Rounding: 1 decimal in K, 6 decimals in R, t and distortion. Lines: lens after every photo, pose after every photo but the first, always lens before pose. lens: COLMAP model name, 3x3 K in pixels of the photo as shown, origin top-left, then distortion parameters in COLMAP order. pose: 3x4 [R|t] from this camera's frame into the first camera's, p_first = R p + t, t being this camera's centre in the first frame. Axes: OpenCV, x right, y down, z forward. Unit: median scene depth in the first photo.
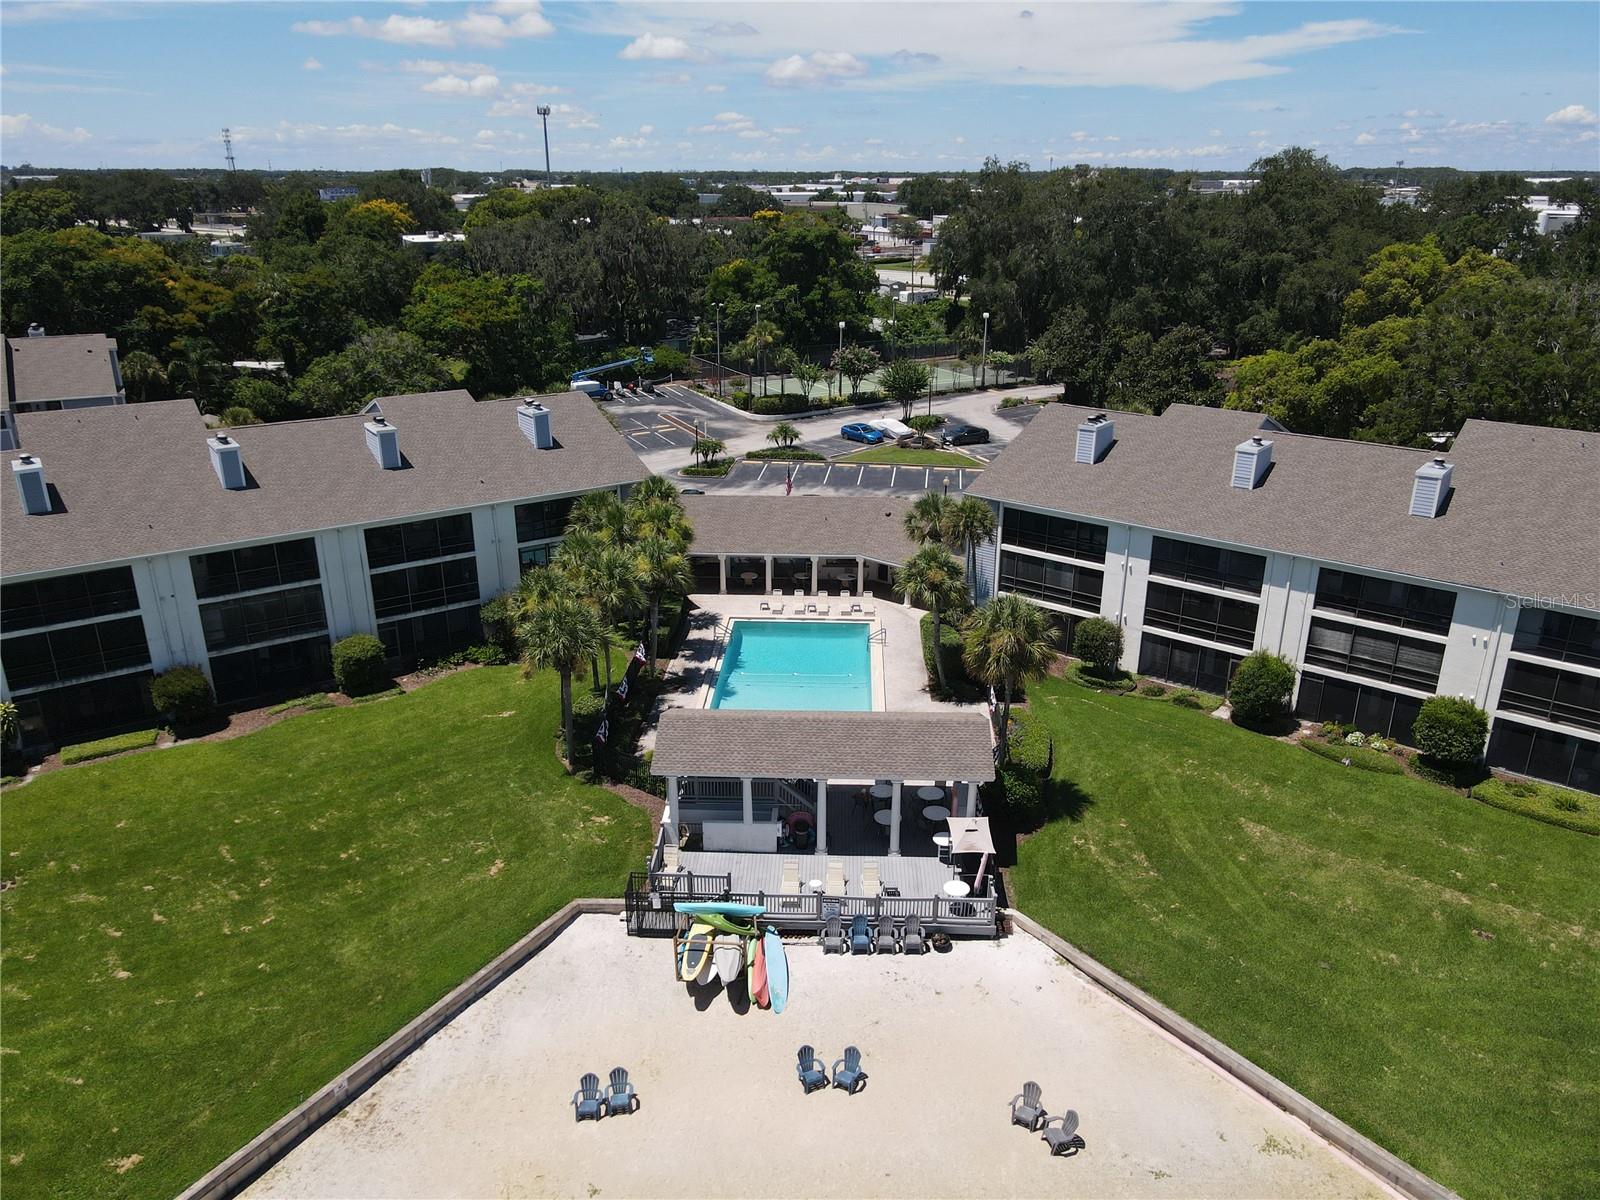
lens RADIAL K [[1174.0, 0, 796.0], [0, 1174.0, 607.6], [0, 0, 1]] dist [-0.030398, 0.071018]
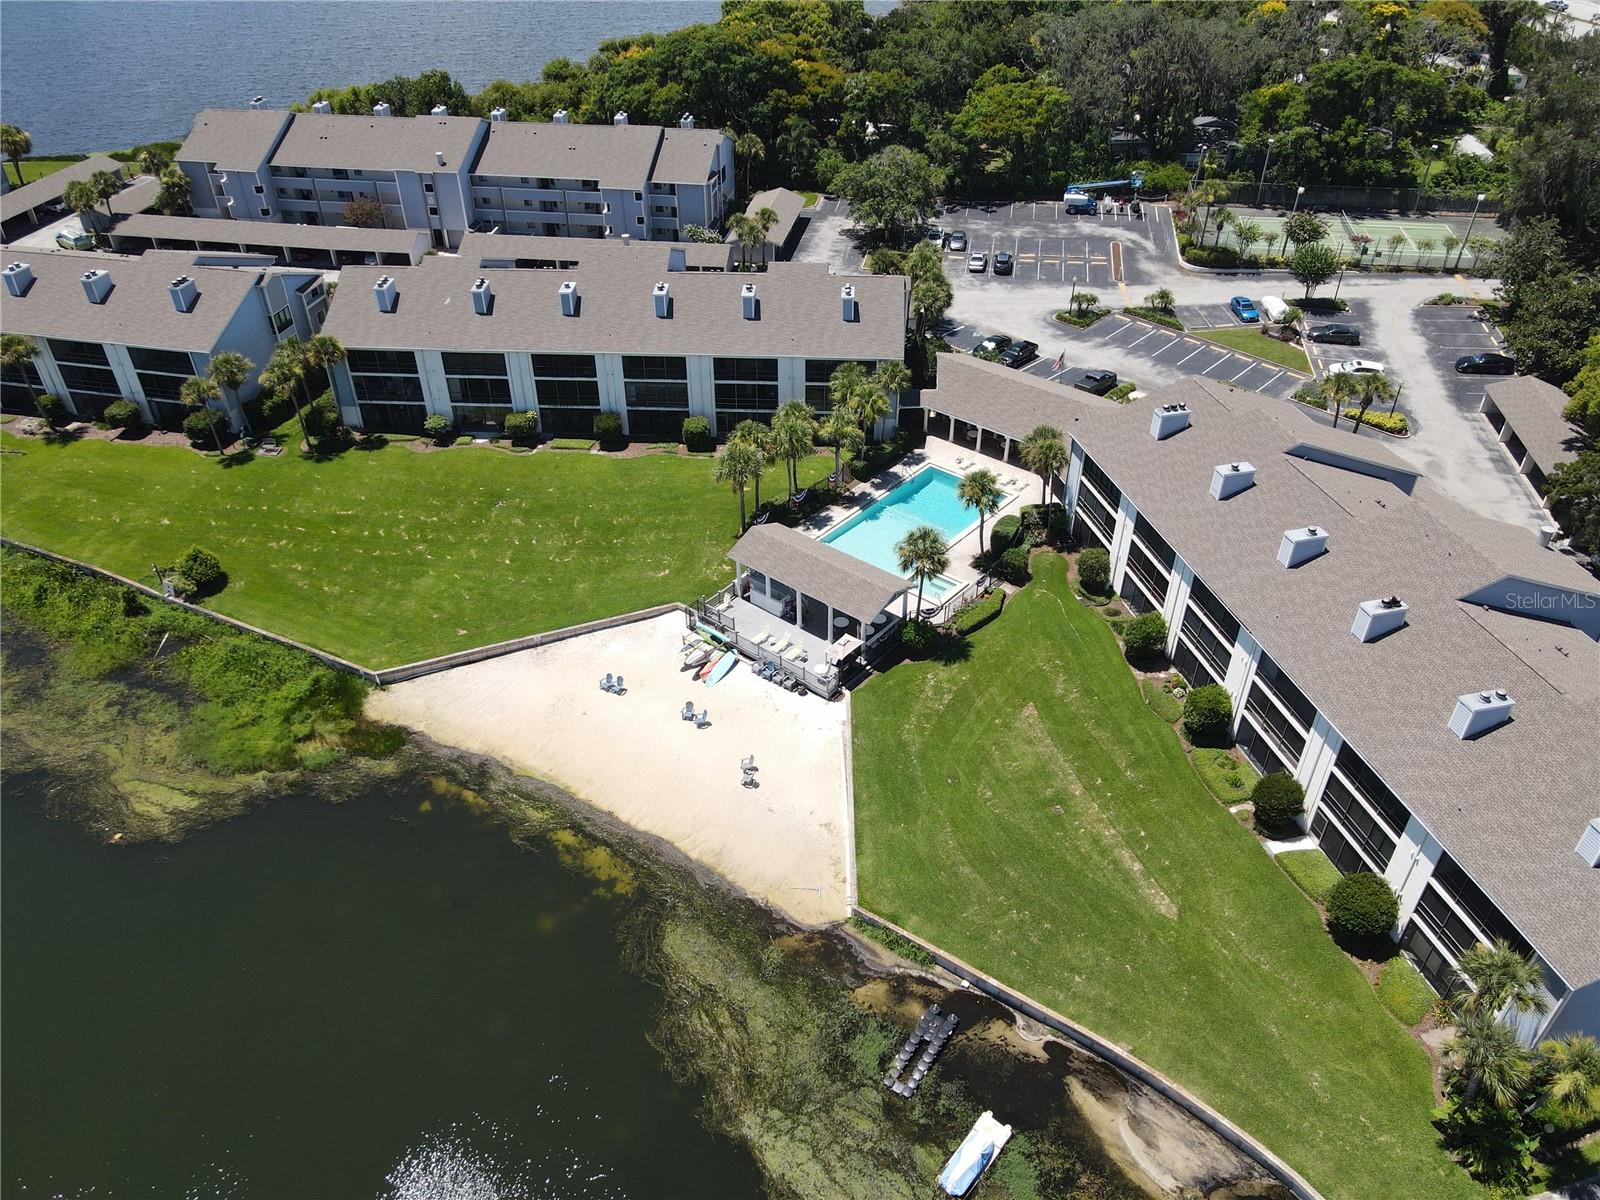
lens RADIAL K [[1174.0, 0, 796.0], [0, 1174.0, 607.6], [0, 0, 1]] dist [-0.030398, 0.071018]
pose [[0.794004, 0.359157, -0.490473, 0.691992], [-0.205306, 0.917837, 0.339741, -0.335986], [0.572195, -0.169059, 0.802503, -0.362455]]
